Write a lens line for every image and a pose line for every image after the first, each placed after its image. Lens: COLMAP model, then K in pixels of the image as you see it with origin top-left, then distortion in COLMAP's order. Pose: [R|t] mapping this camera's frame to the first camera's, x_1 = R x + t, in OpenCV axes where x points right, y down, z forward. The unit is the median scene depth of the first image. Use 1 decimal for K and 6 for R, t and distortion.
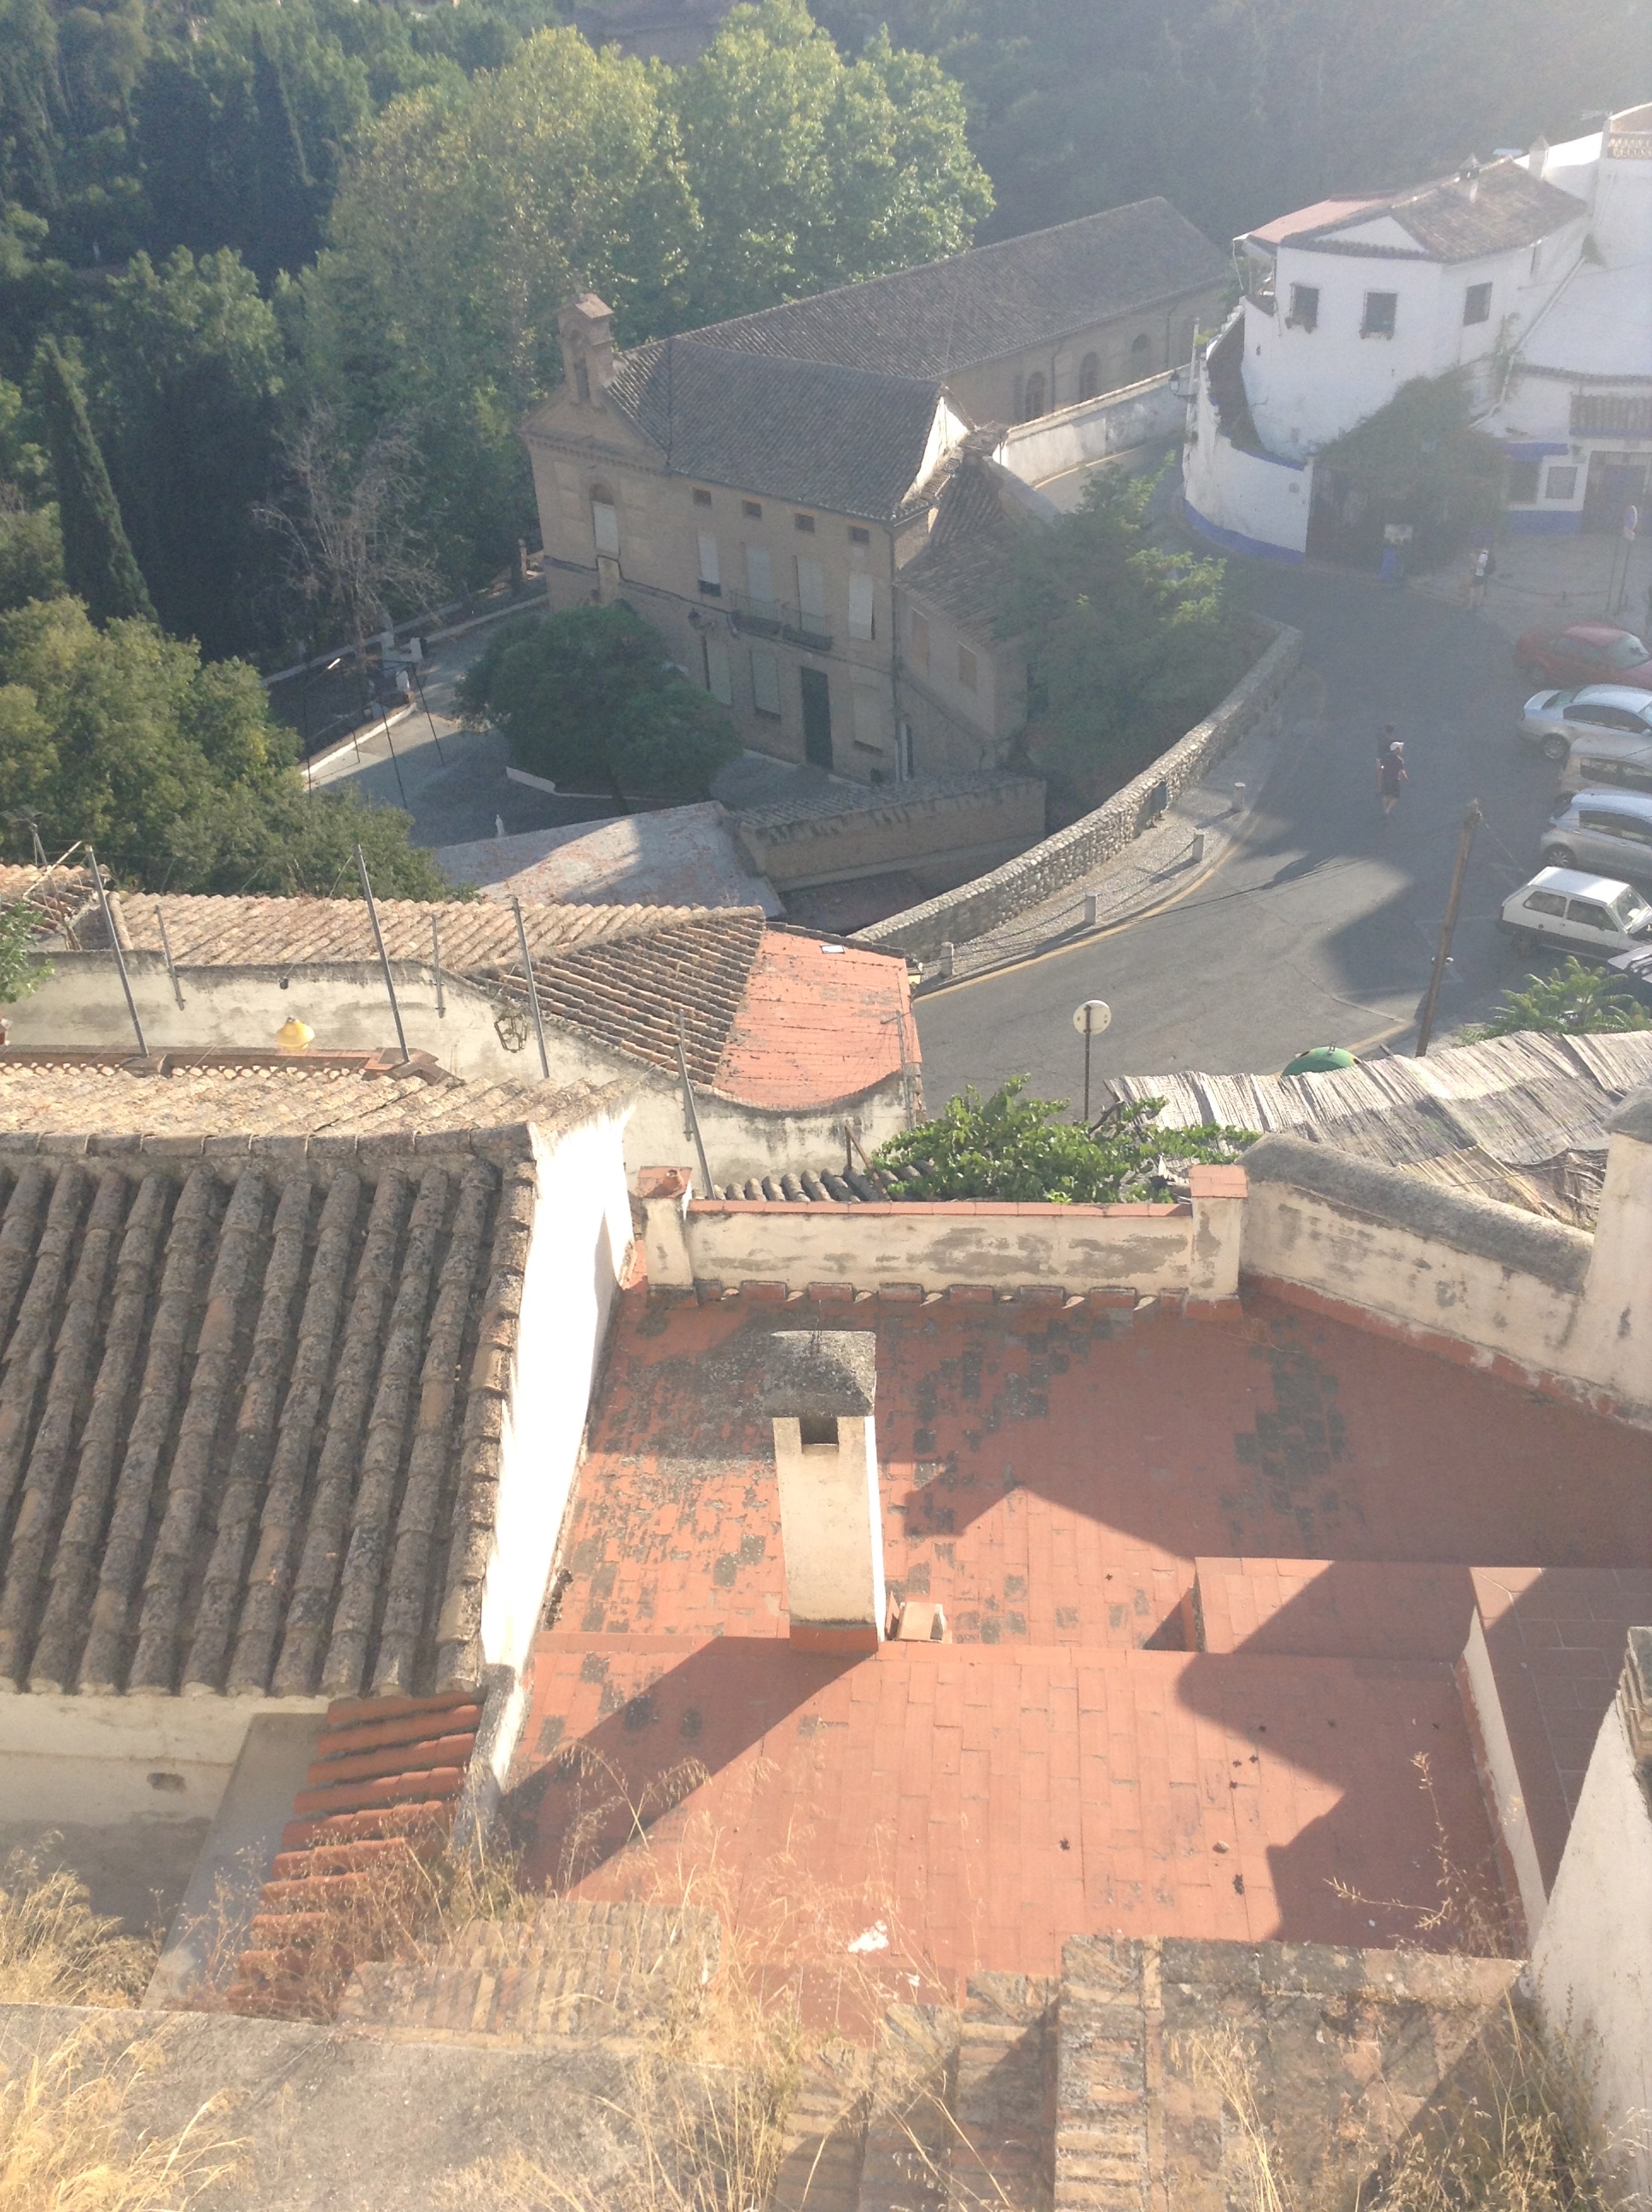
lens RADIAL K [[1979.4, 0, 829.5], [0, 1979.4, 1092.6], [0, 0, 1]] dist [0.095255, -0.165598]
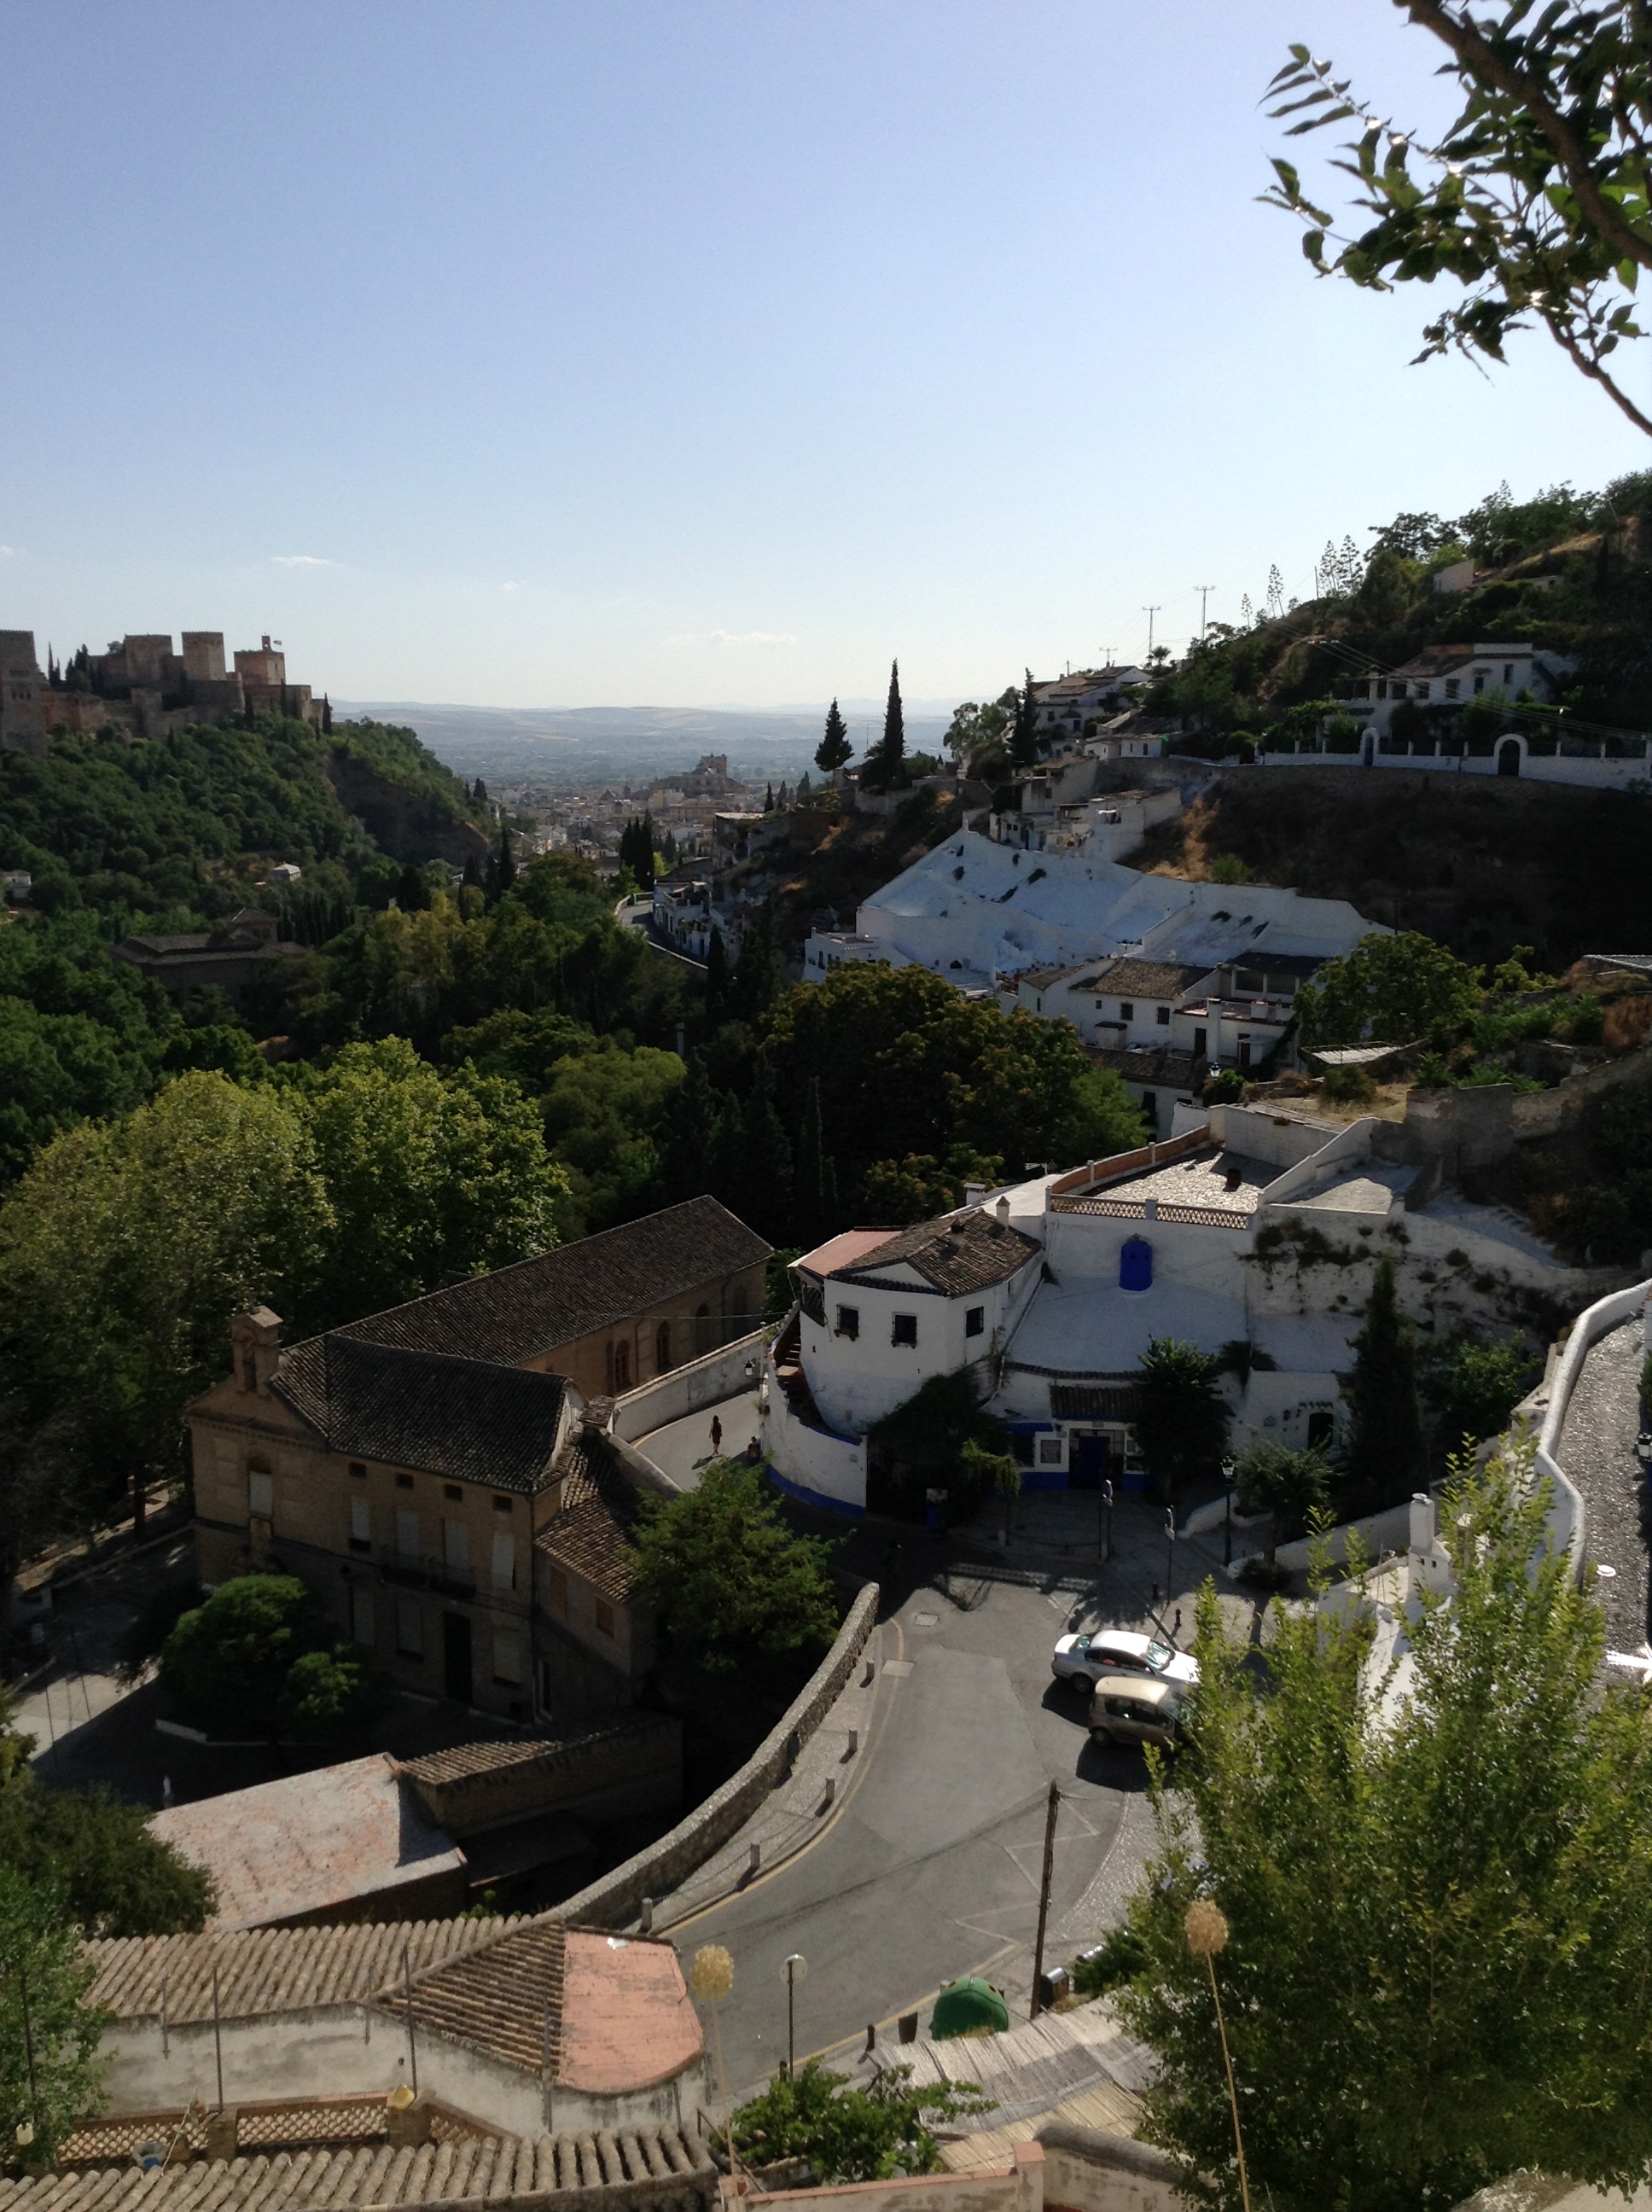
lens RADIAL K [[1979.4, 0, 829.5], [0, 1979.4, 1092.6], [0, 0, 1]] dist [0.095255, -0.165598]
pose [[0.969993, 0.011553, 0.242860, -0.092572], [0.085452, 0.918947, -0.385013, -0.032466], [-0.227623, 0.394213, 0.890384, -0.213138]]
